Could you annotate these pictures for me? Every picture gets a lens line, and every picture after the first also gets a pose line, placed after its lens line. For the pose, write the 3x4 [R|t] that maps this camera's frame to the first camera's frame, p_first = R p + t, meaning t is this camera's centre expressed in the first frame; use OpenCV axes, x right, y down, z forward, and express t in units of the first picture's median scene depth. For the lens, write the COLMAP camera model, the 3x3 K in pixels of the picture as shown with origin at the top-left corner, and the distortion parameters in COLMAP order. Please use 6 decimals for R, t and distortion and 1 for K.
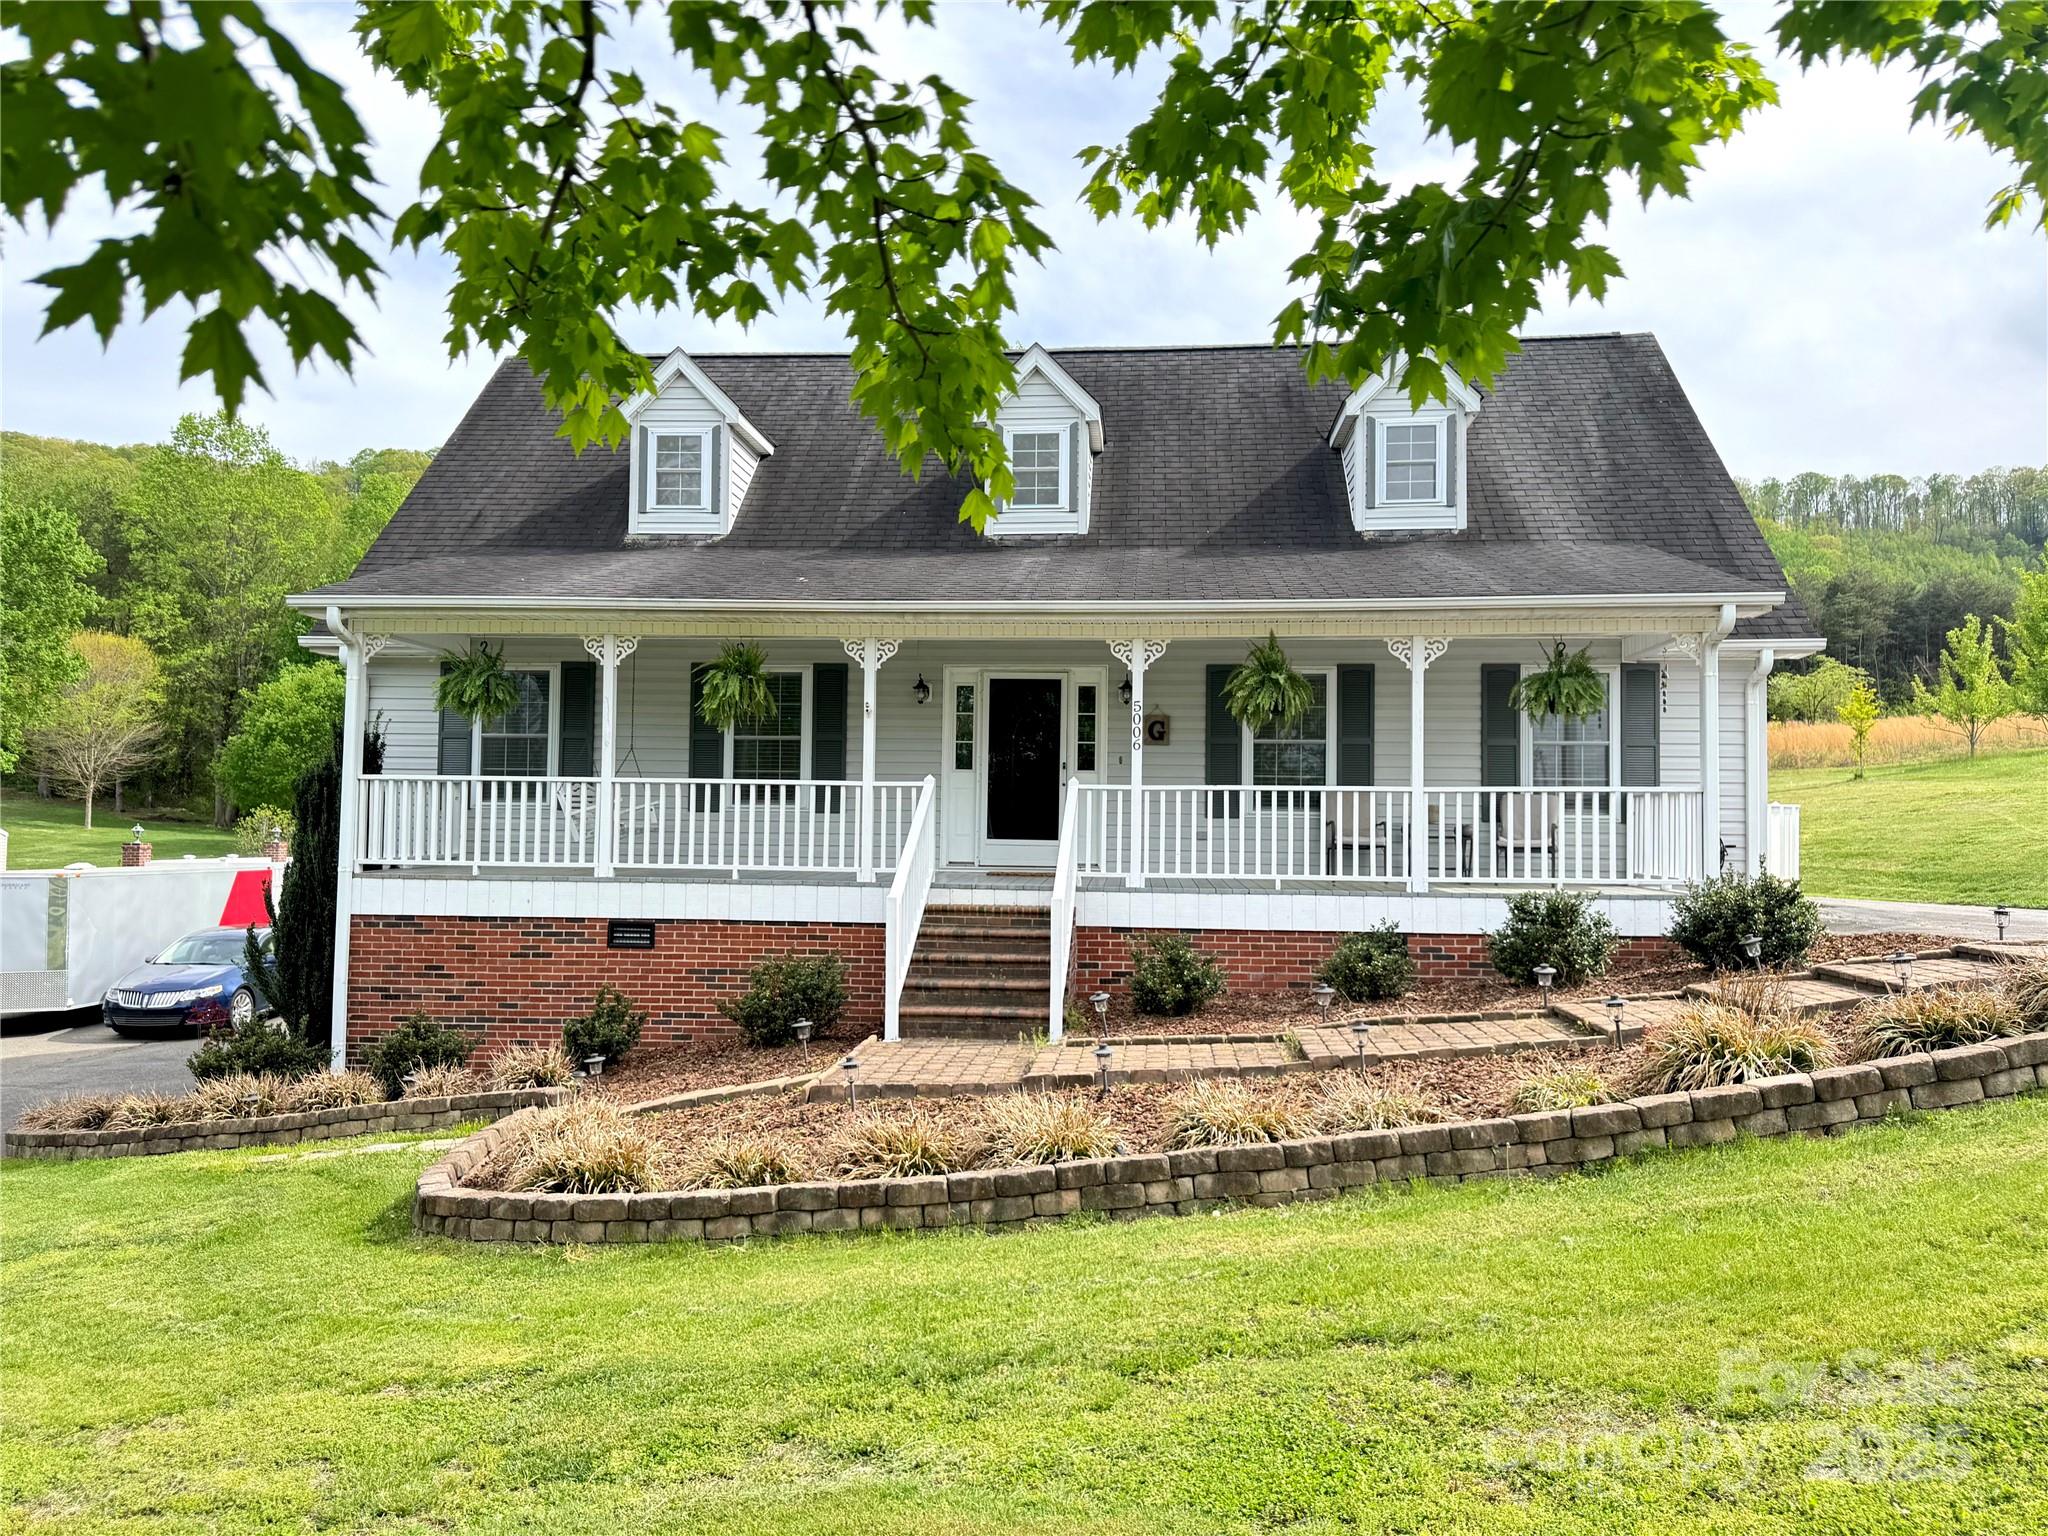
lens RADIAL K [[1453.5, 0, 1012.6], [0, 1453.5, 756.0], [0, 0, 1]] dist [0.056497, -0.013598]
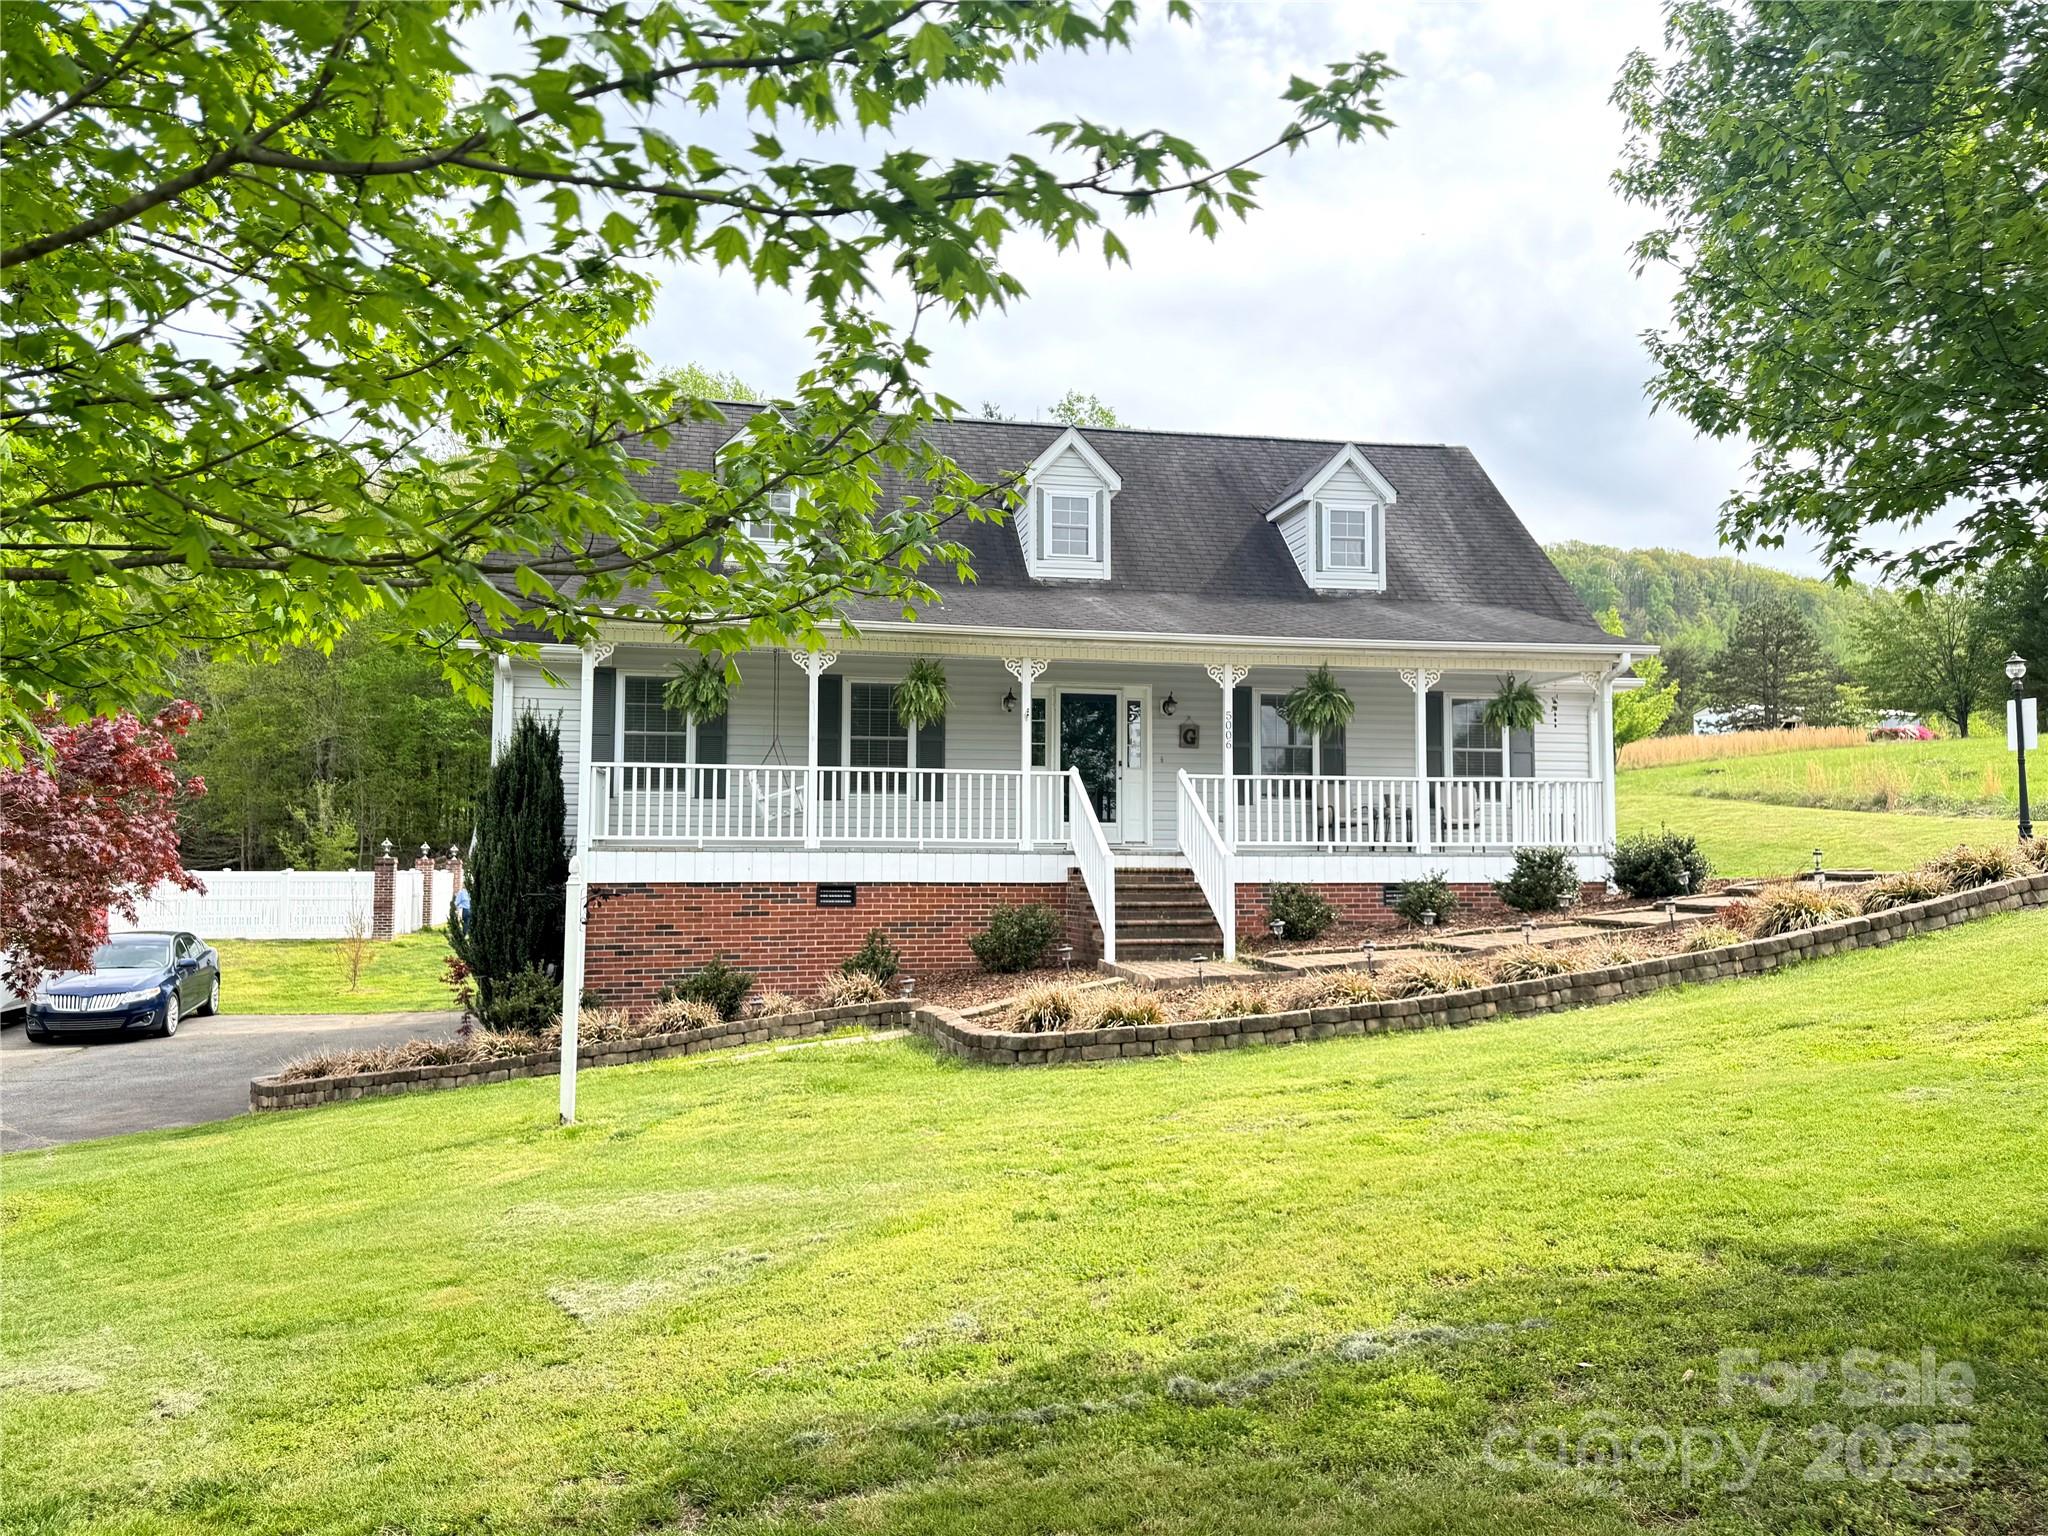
lens RADIAL K [[1453.5, 0, 1029.0], [0, 1453.5, 772.2], [0, 0, 1]] dist [0.056497, -0.013598]
pose [[0.955072, 0.009118, 0.296234, -0.466379], [-0.006482, 0.999930, -0.009880, 0.030547], [-0.296303, 0.007516, 0.955064, -0.201807]]
